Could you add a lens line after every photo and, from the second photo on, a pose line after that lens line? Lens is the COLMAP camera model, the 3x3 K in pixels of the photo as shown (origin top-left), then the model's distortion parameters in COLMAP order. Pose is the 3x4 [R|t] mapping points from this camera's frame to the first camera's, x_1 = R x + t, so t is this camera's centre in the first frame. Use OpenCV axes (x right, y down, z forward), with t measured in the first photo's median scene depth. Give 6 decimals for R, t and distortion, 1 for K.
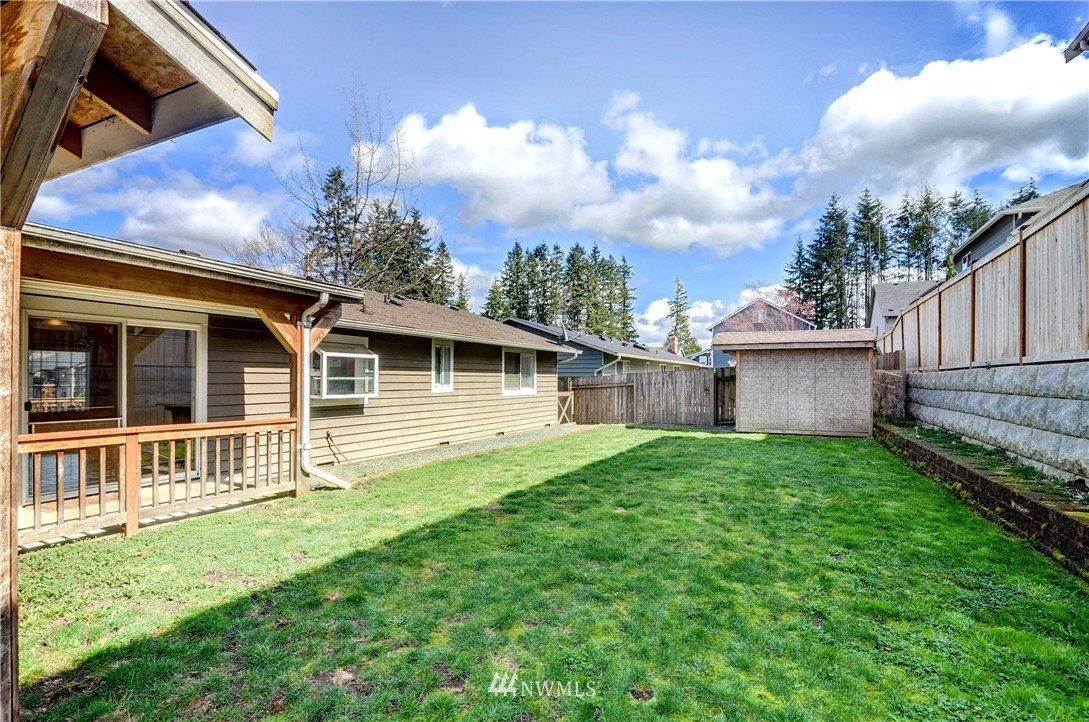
lens RADIAL K [[508.6, 0, 544.1], [0, 508.6, 378.3], [0, 0, 1]] dist [-0.010147, -0.000293]
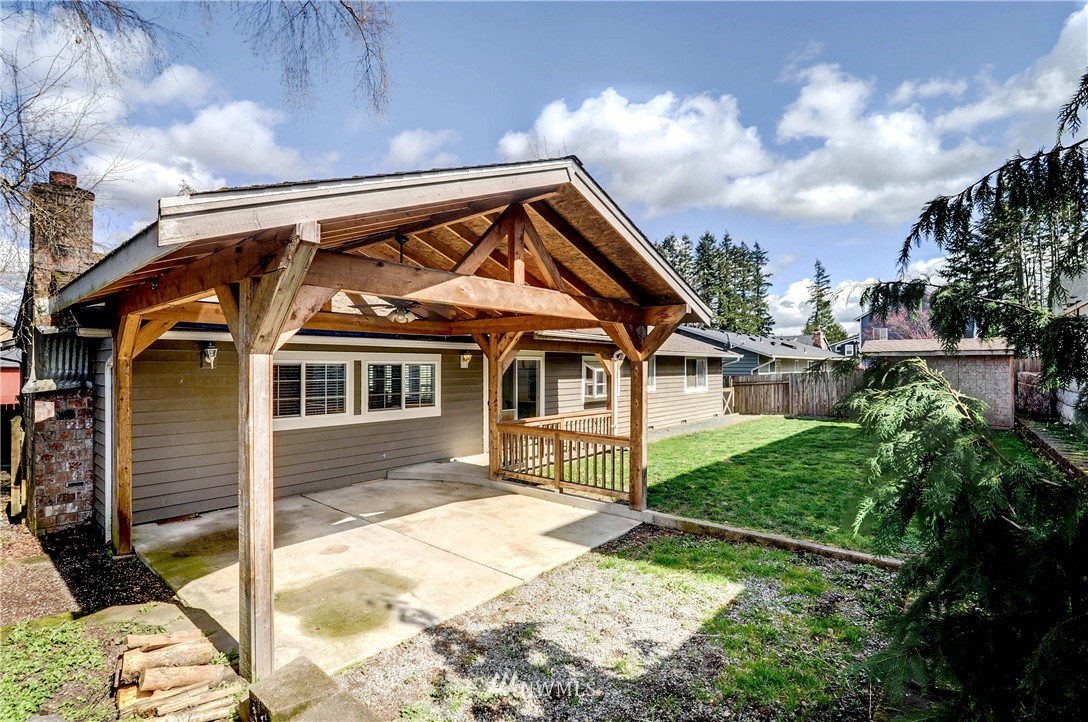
lens RADIAL K [[503.6, 0, 544.0], [0, 503.6, 361.0], [0, 0, 1]] dist [-0.005978, -0.000680]
pose [[0.970944, -0.009319, -0.239124, -0.102563], [0.006777, 0.999911, -0.011453, -0.029205], [0.239209, 0.009499, 0.970922, -0.297217]]
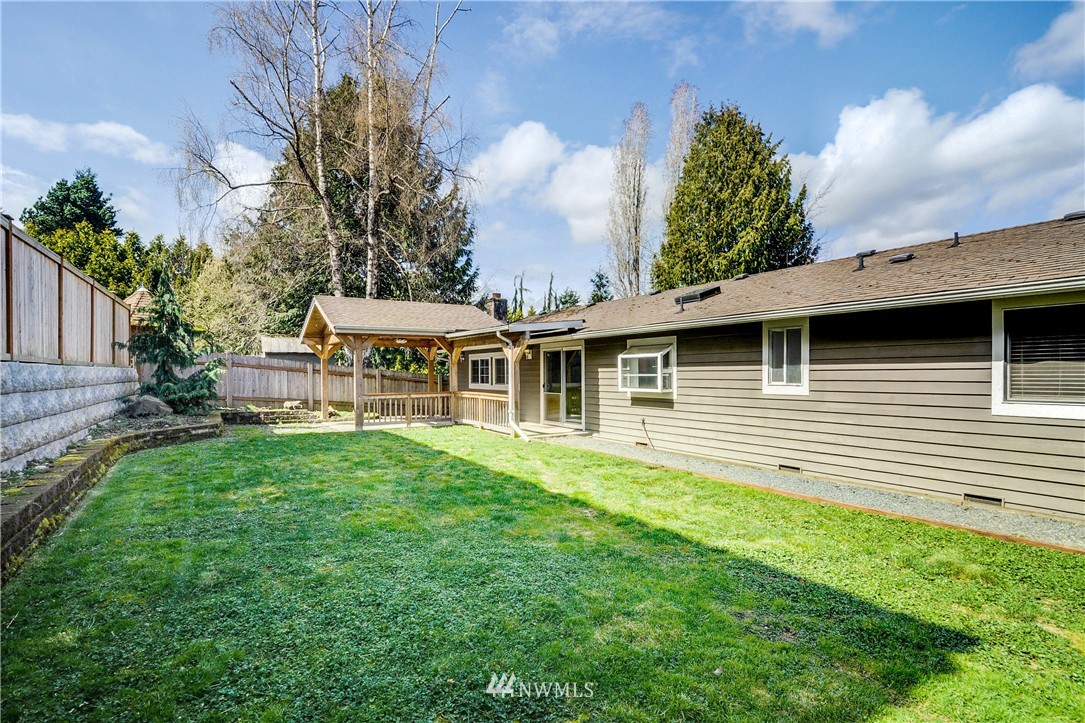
lens RADIAL K [[506.7, 0, 542.1], [0, 506.7, 378.8], [0, 0, 1]] dist [-0.010147, -0.000293]
pose [[-0.497005, 0.004825, -0.867734, 0.400791], [0.001560, 0.999988, 0.004666, 0.001480], [0.867746, 0.000965, -0.497007, 0.732989]]
